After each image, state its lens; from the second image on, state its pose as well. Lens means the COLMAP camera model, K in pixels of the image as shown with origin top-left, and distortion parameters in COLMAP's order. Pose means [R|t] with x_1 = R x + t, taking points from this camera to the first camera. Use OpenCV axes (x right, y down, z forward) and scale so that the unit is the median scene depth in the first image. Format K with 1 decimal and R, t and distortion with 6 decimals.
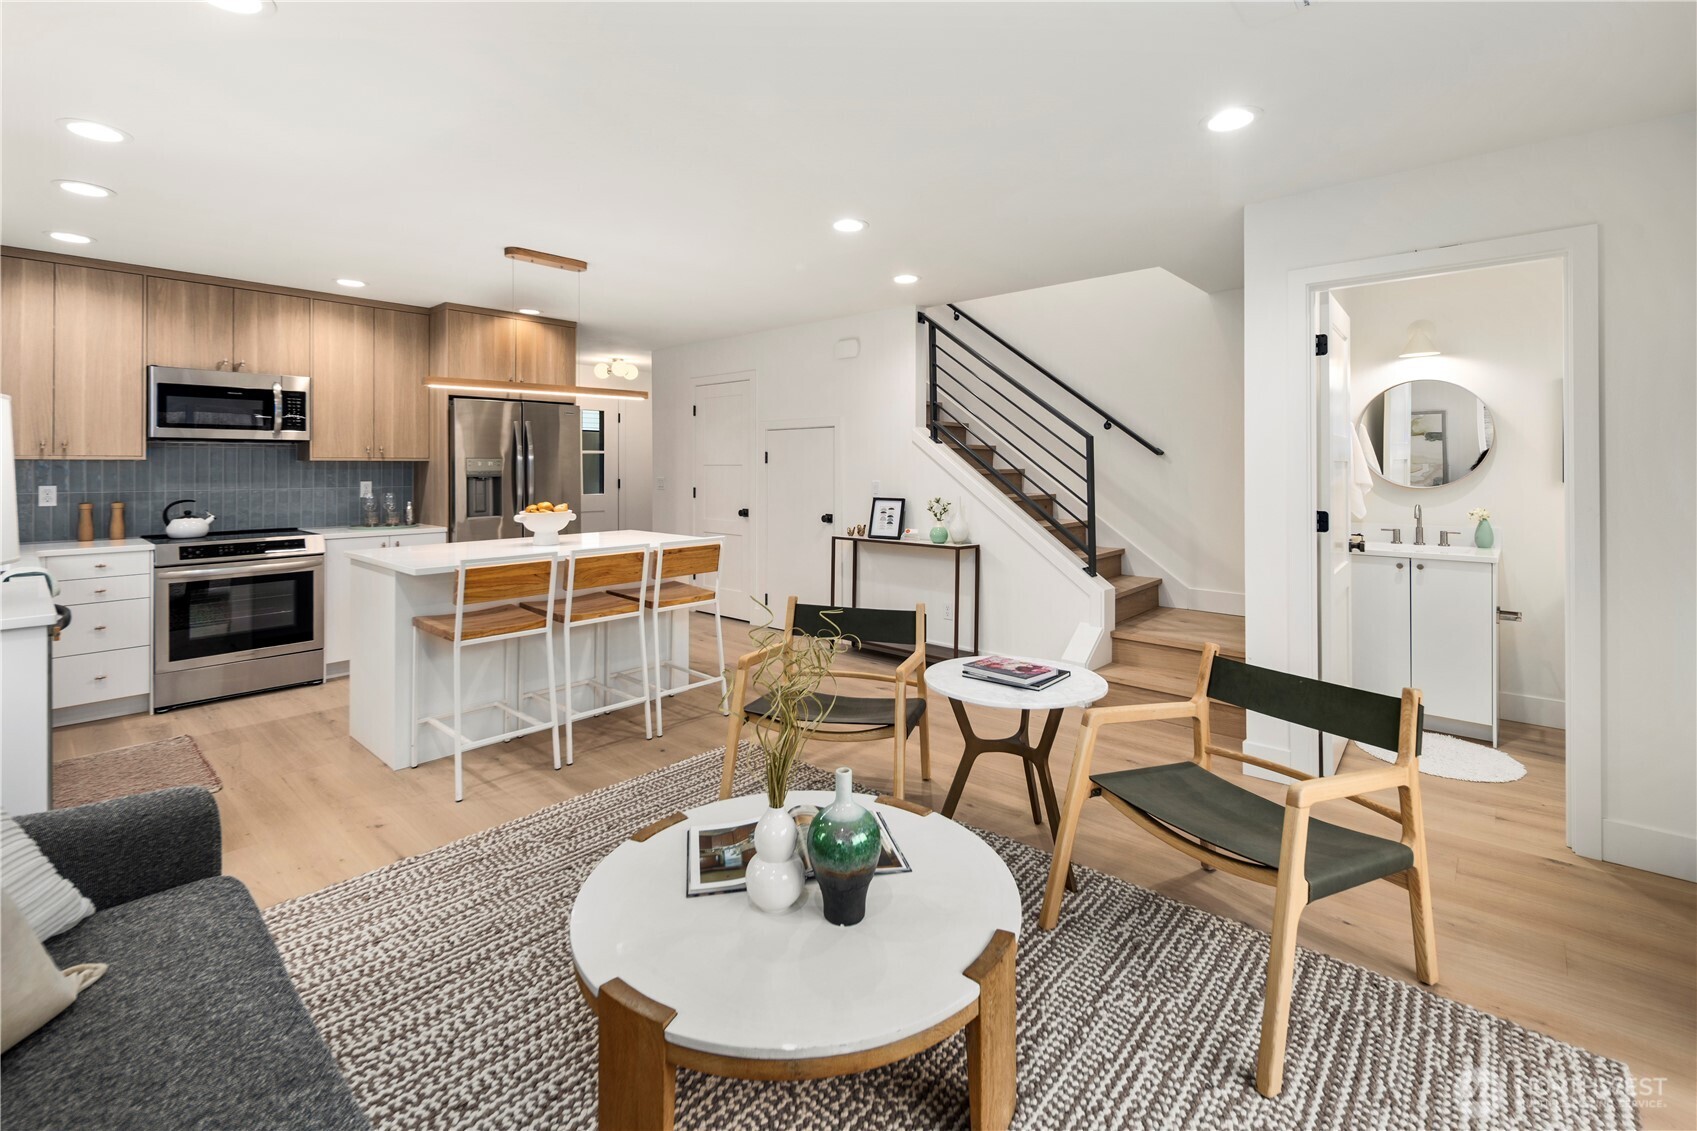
lens RADIAL K [[741.3, 0, 848.8], [0, 741.3, 462.7], [0, 0, 1]] dist [-0.001084, -0.000587]
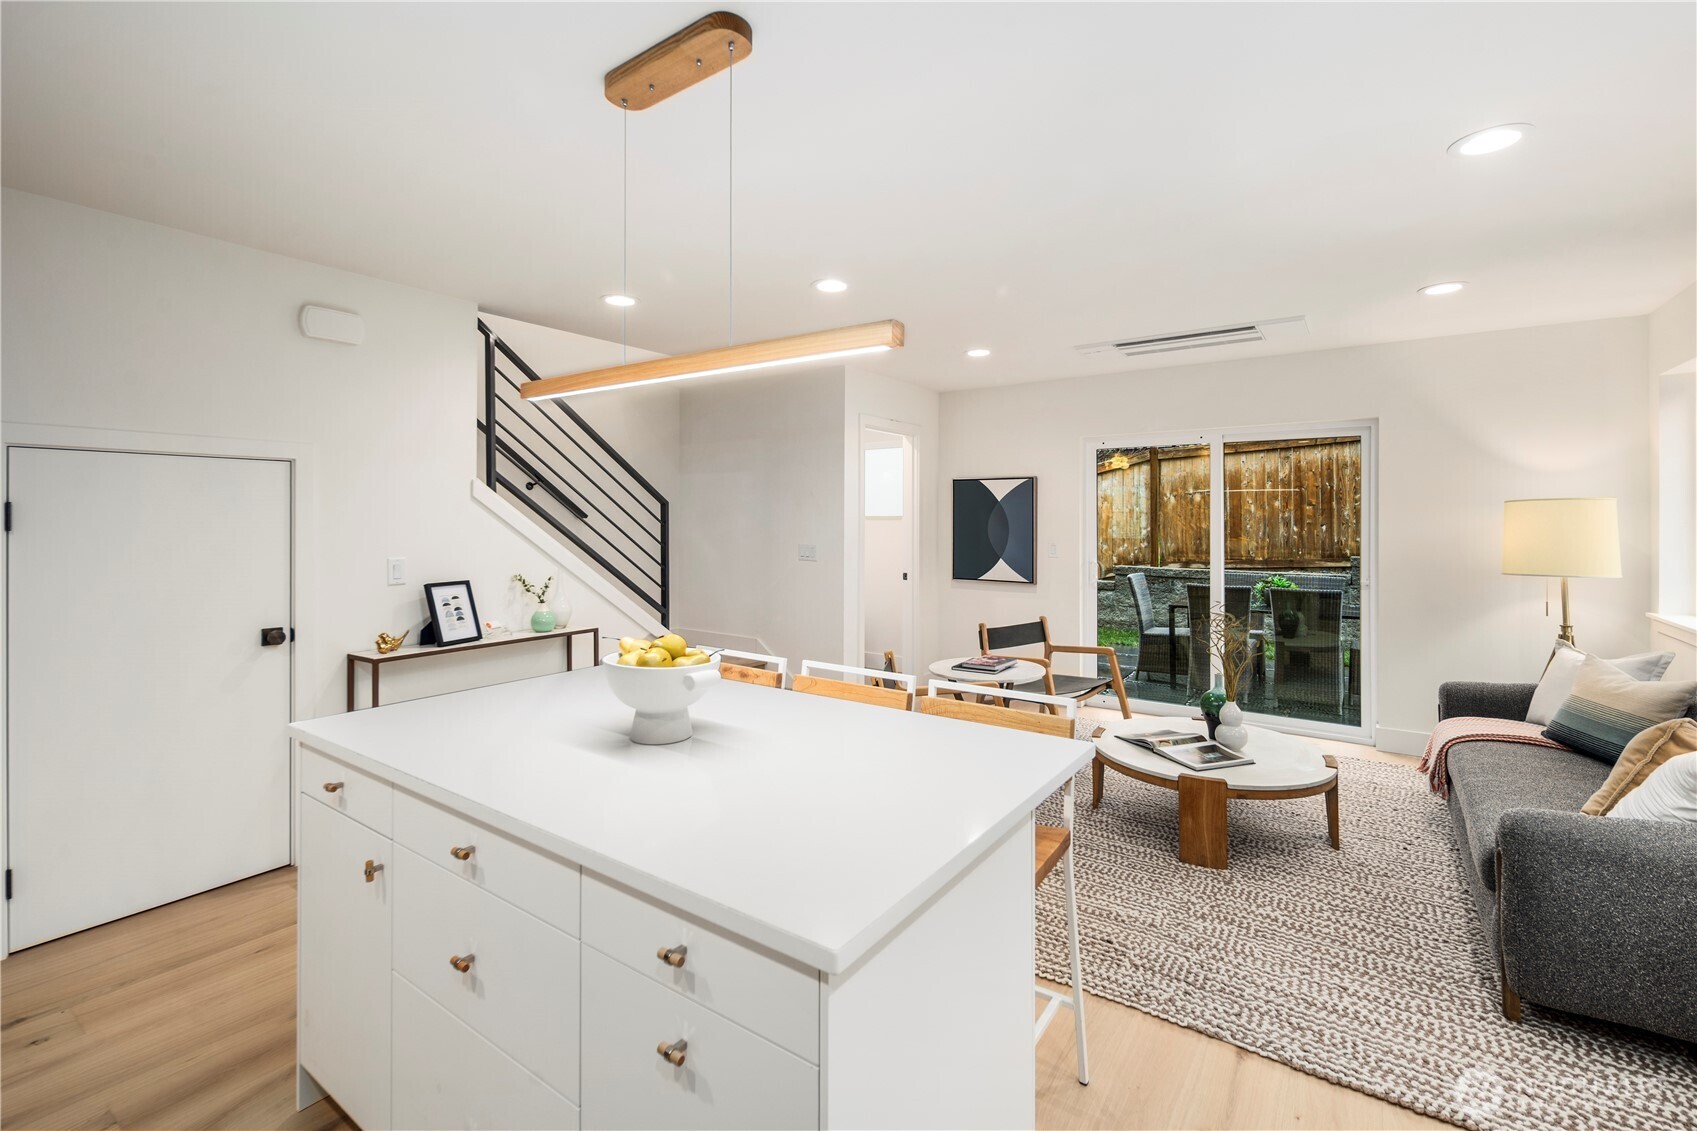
lens RADIAL K [[745.4, 0, 850.5], [0, 745.4, 519.8], [0, 0, 1]] dist [0.001603, 0.000355]
pose [[-0.111637, -0.000137, 0.993749, -0.736595], [-0.005908, 0.999982, -0.000526, -0.010555], [-0.993731, -0.005930, -0.111636, 0.828294]]
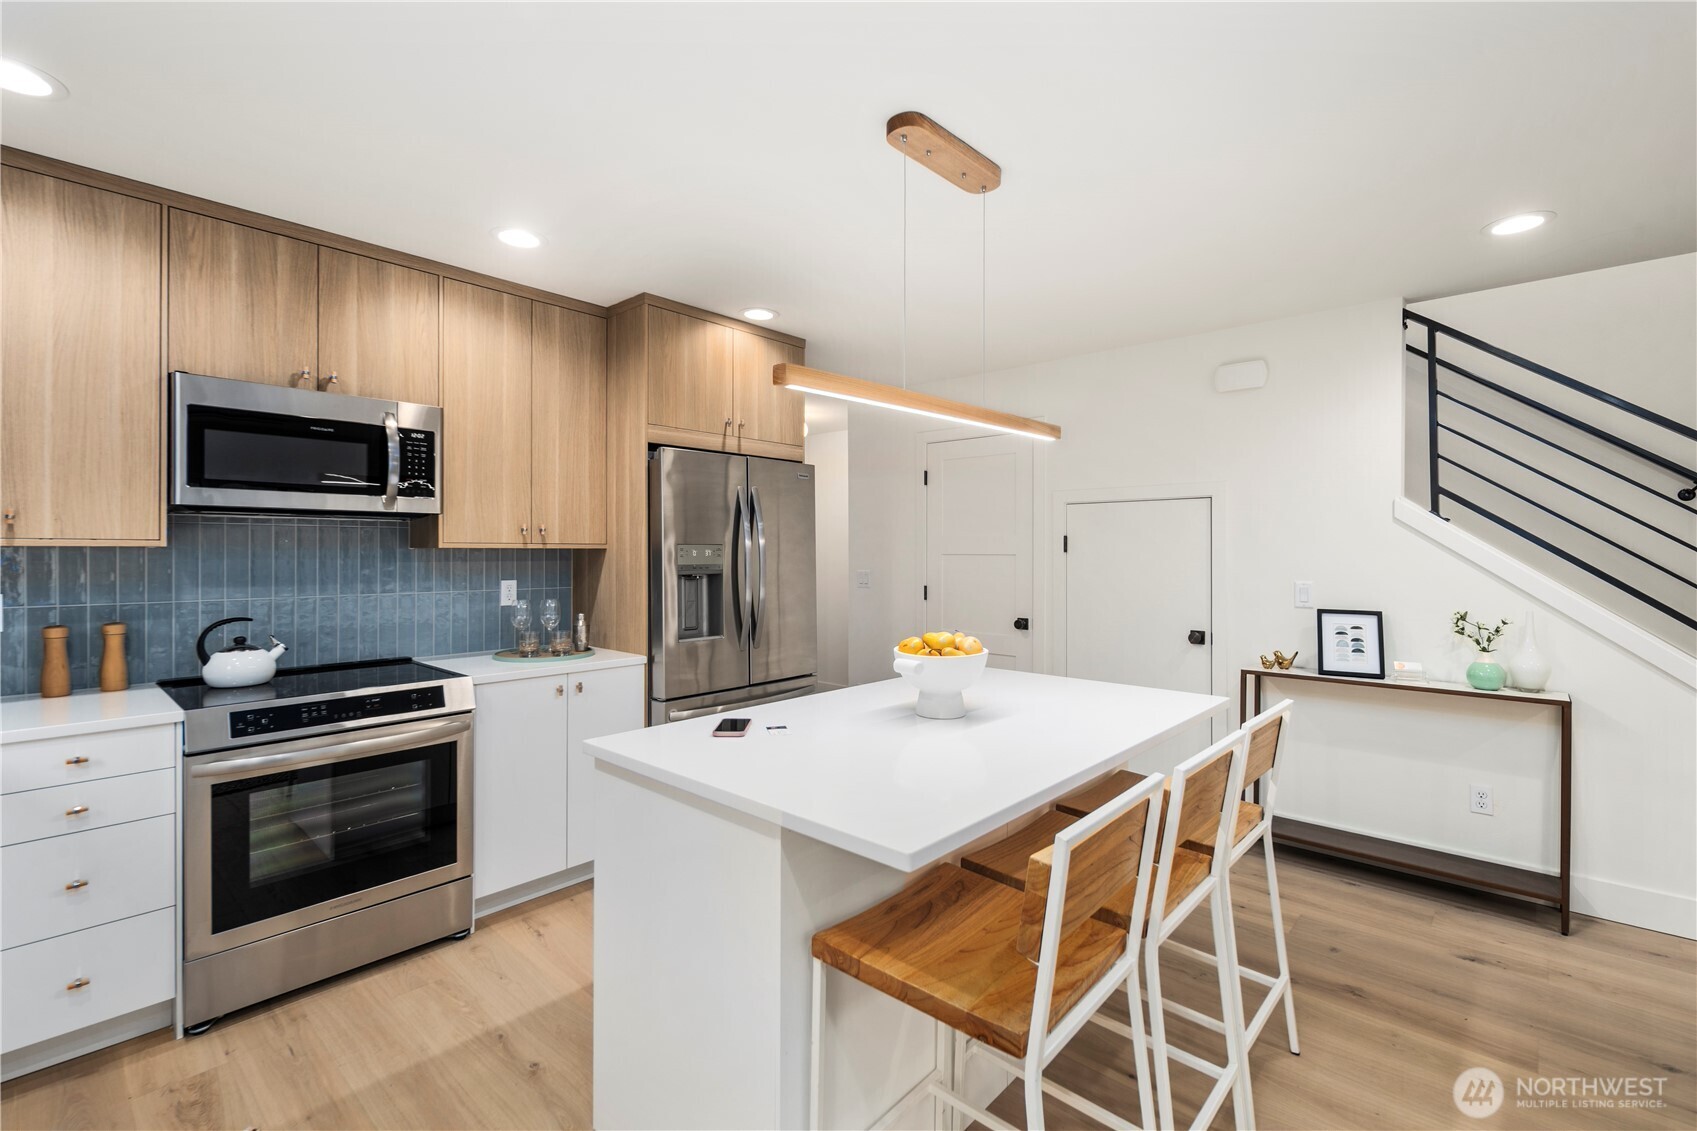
lens RADIAL K [[747.6, 0, 846.7], [0, 747.6, 551.3], [0, 0, 1]] dist [0.012046, -0.006058]
pose [[0.999830, 0.002362, -0.018288, -0.406115], [-0.002276, 0.999987, 0.004671, -0.004100], [0.018299, -0.004628, 0.999822, 0.421509]]
